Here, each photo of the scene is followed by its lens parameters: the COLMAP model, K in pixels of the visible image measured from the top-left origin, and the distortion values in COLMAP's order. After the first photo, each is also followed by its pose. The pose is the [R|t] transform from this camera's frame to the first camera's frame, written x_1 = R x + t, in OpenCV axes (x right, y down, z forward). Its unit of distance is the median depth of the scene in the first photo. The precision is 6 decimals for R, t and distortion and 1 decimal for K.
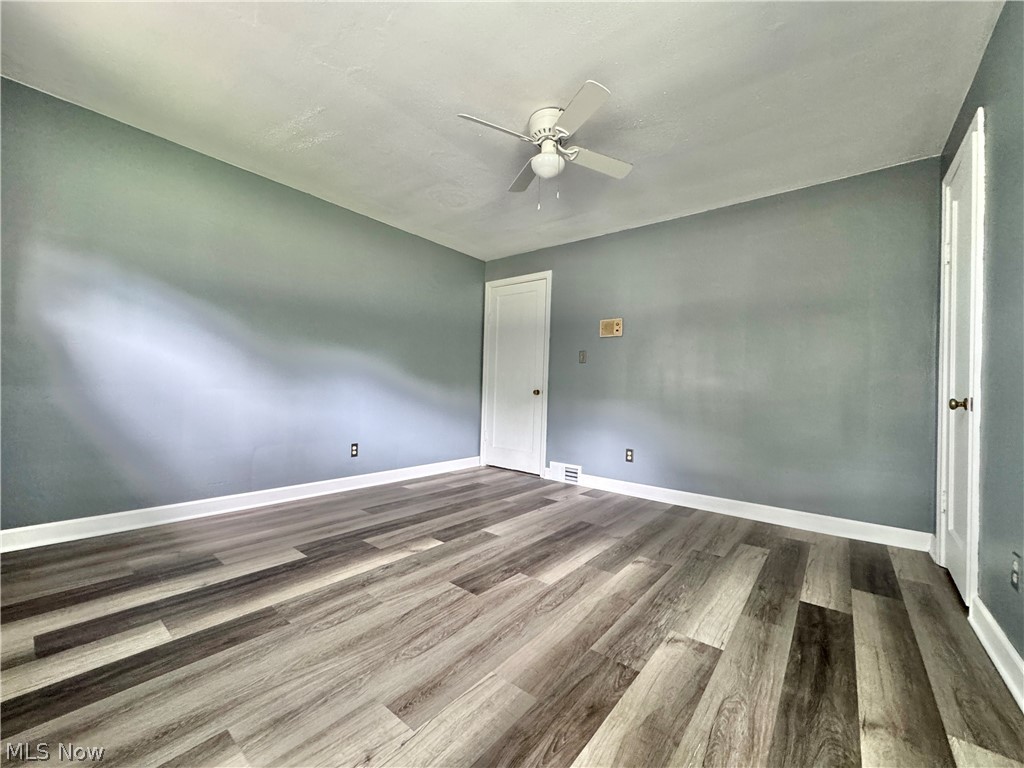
lens RADIAL K [[408.0, 0, 511.7], [0, 408.0, 382.1], [0, 0, 1]] dist [-0.001587, -0.000064]
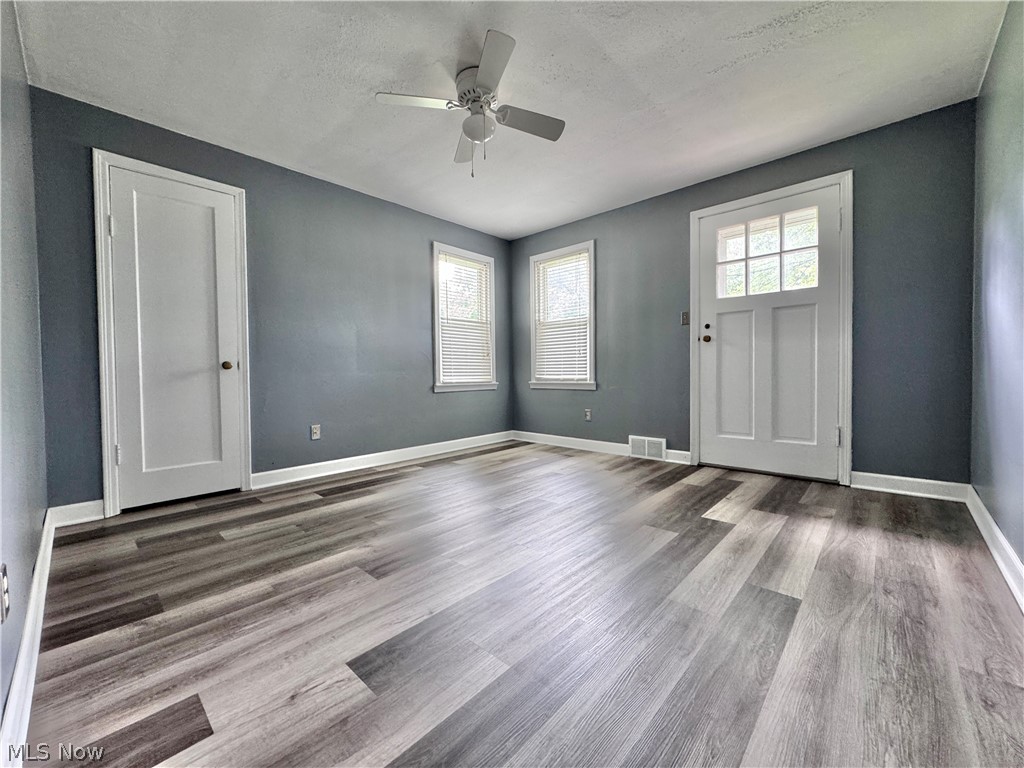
lens RADIAL K [[408.0, 0, 511.7], [0, 408.0, 382.1], [0, 0, 1]] dist [-0.001587, -0.000064]
pose [[-0.997543, -0.016197, 0.068160, -0.068014], [-0.015486, 0.999820, 0.010948, 0.064807], [-0.068325, 0.009866, -0.997614, 1.939644]]
